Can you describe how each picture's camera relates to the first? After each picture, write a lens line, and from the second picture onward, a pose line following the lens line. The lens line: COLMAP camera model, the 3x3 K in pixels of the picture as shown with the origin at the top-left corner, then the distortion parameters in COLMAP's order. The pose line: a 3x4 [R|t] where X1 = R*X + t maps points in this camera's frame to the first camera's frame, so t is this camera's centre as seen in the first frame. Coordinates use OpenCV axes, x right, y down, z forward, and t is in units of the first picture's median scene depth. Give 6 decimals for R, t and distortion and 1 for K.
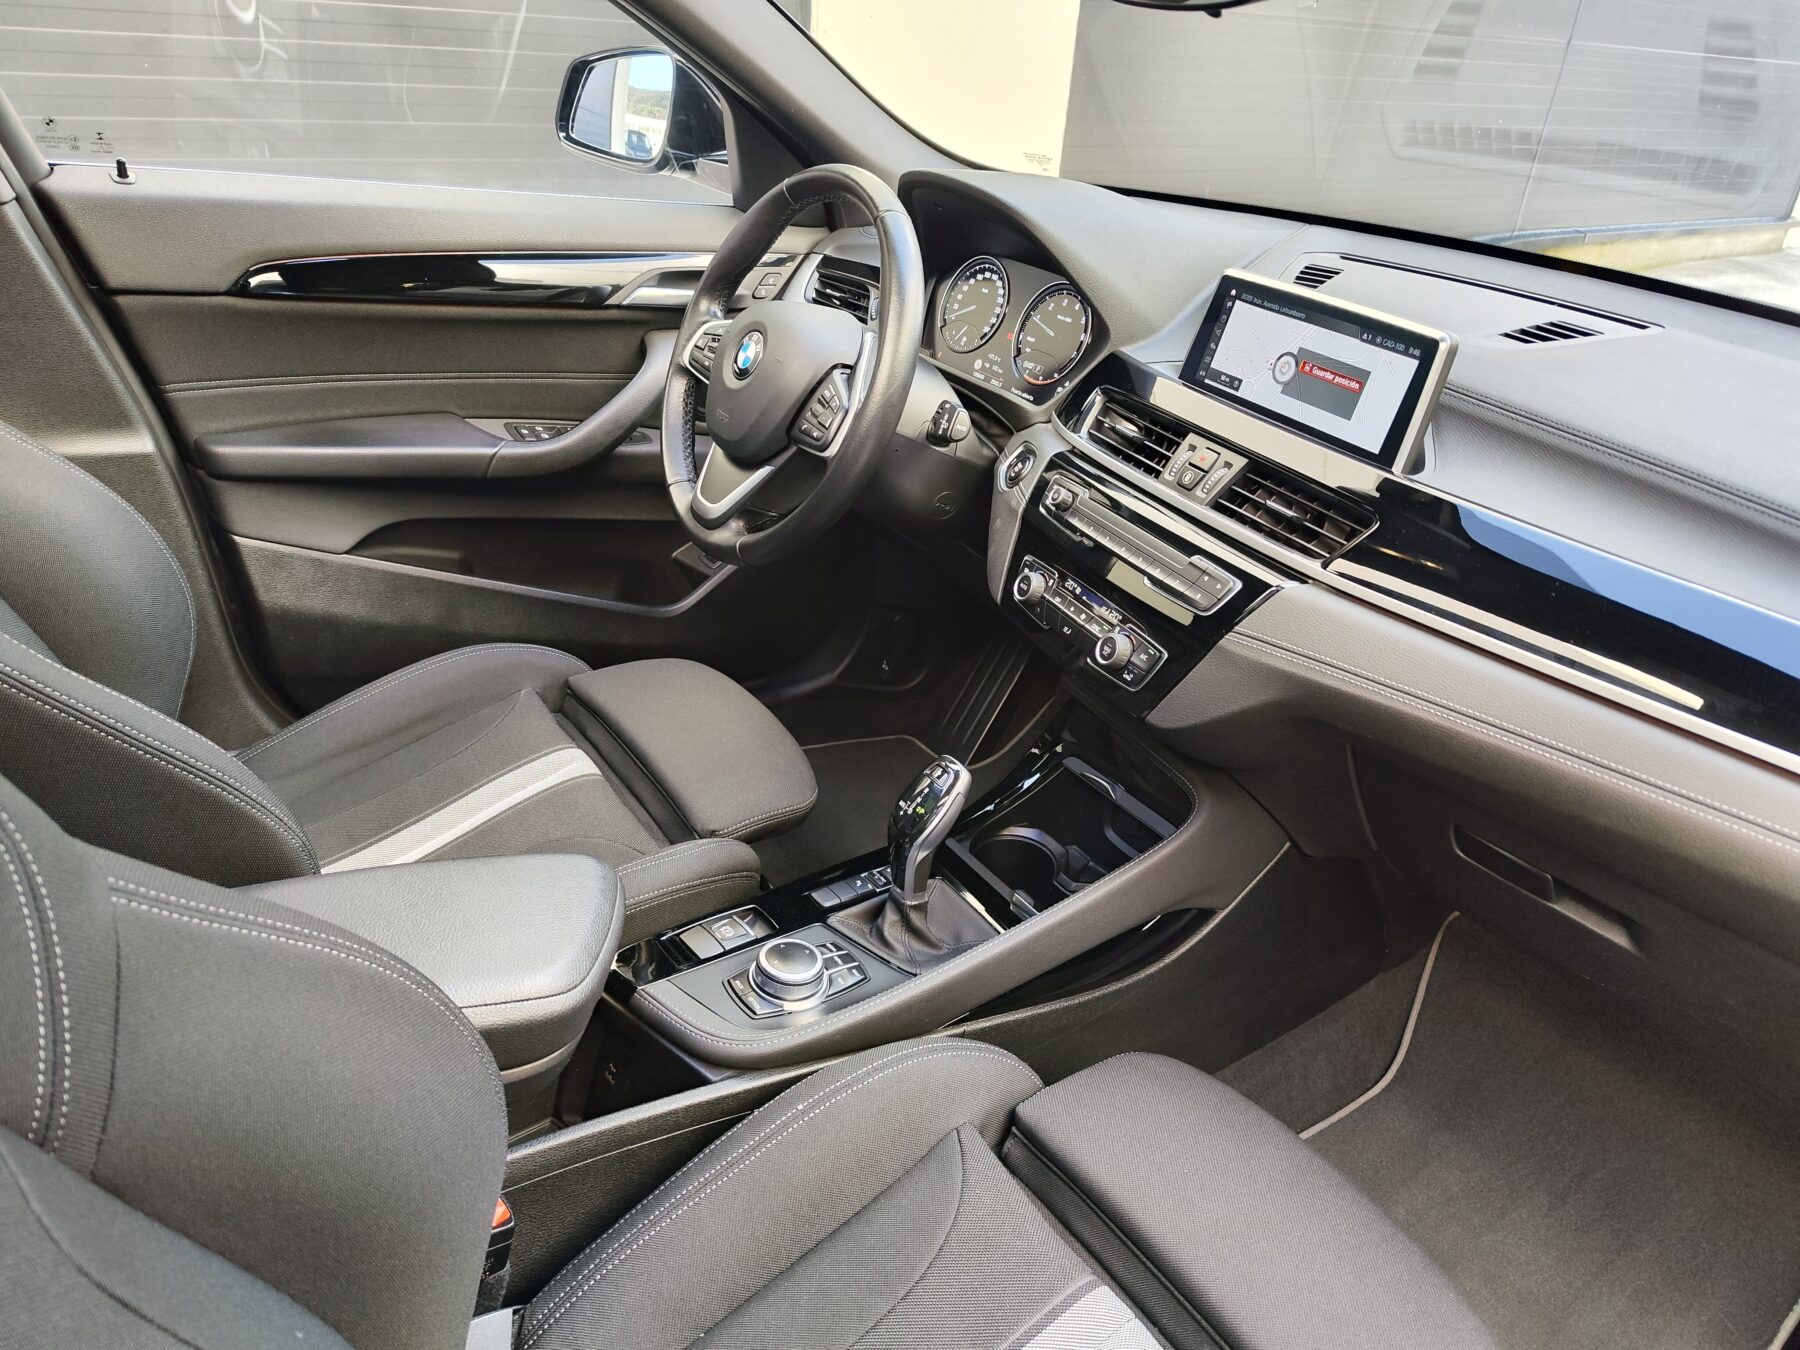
lens RADIAL K [[1239.2, 0, 900.0], [0, 1239.2, 675.0], [0, 0, 1]] dist [0.000366, 0.002380]
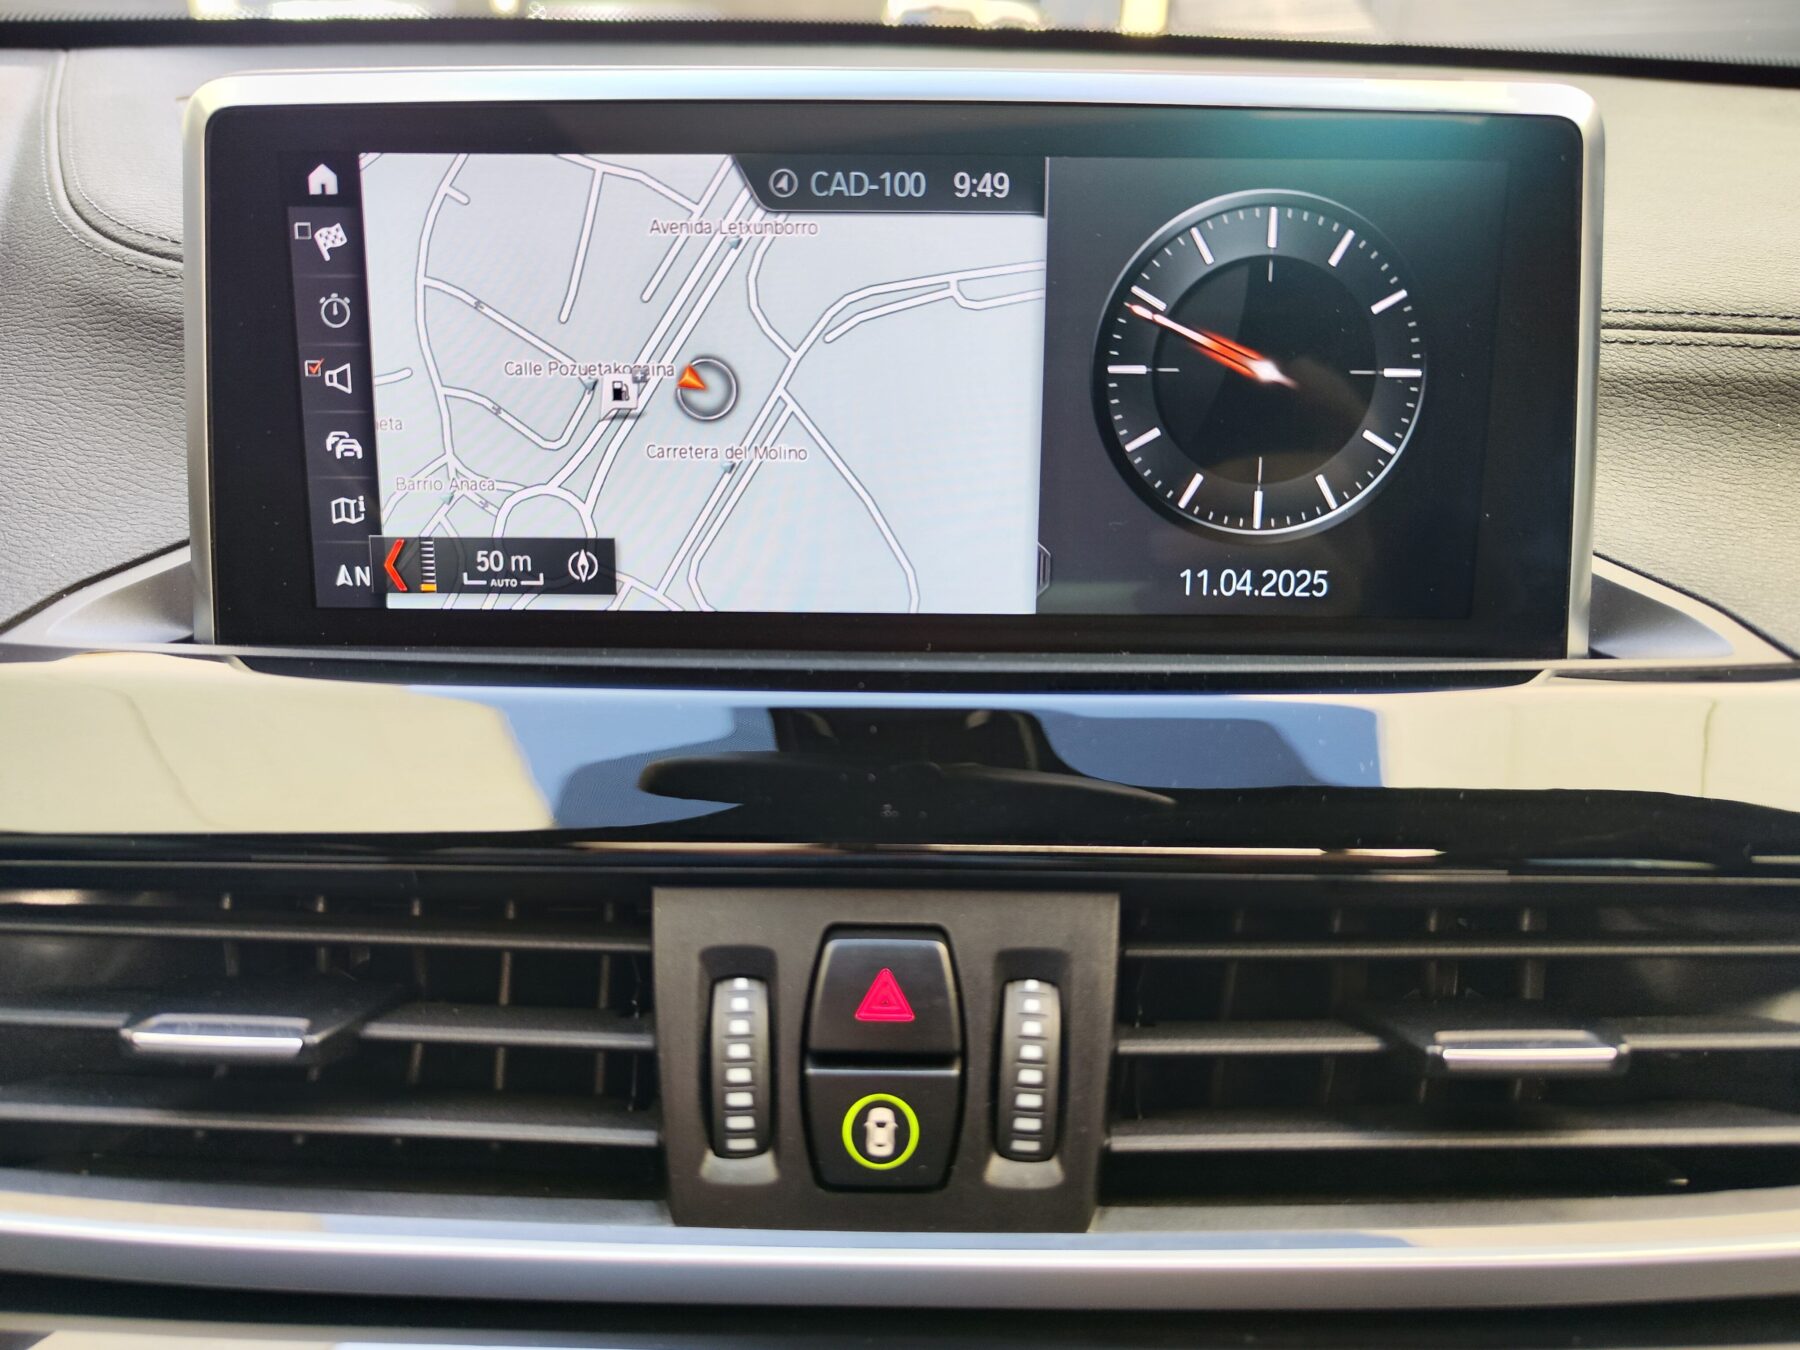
lens RADIAL K [[1272.5, 0, 900.0], [0, 1272.5, 675.0], [0, 0, 1]] dist [-0.012666, 0.005451]
pose [[0.460305, -0.445986, 0.767604, 0.118278], [0.444400, 0.864275, 0.235662, -0.254115], [-0.768523, 0.232647, 0.596027, 0.852379]]
